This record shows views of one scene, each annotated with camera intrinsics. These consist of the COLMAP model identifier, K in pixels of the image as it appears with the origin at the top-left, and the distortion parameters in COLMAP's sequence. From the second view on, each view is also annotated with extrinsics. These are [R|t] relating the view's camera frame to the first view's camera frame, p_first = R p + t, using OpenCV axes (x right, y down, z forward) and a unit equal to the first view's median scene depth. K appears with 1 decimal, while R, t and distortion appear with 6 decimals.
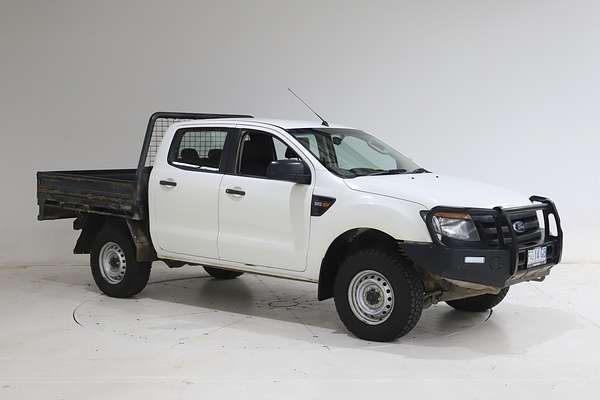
lens RADIAL K [[676.8, 0, 300.0], [0, 676.8, 200.0], [0, 0, 1]] dist [-0.003922, -0.008341]
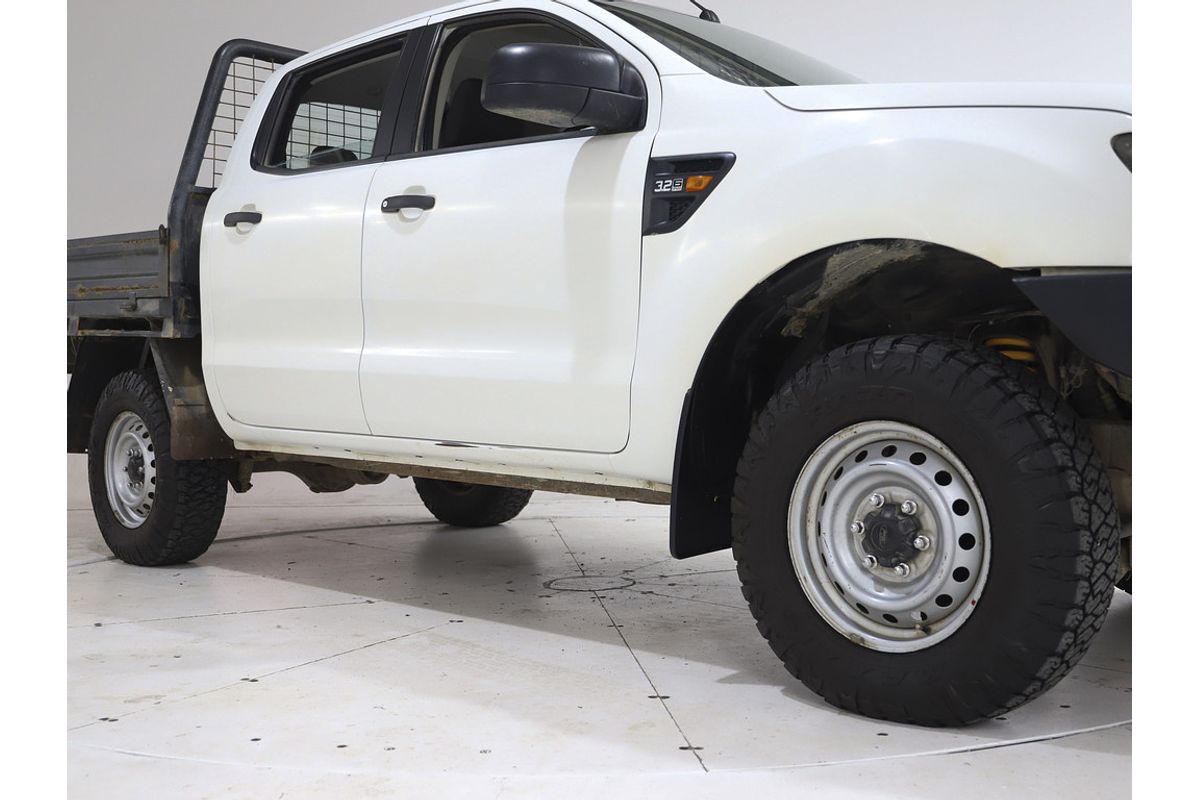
lens RADIAL K [[1151.4, 0, 600.0], [0, 1151.4, 400.0], [0, 0, 1]] dist [-0.020652, 0.008857]
pose [[0.995510, -0.009658, -0.094161, 0.041822], [0.006987, 0.999565, -0.028655, 0.101341], [0.094397, 0.027868, 0.995145, 0.556686]]
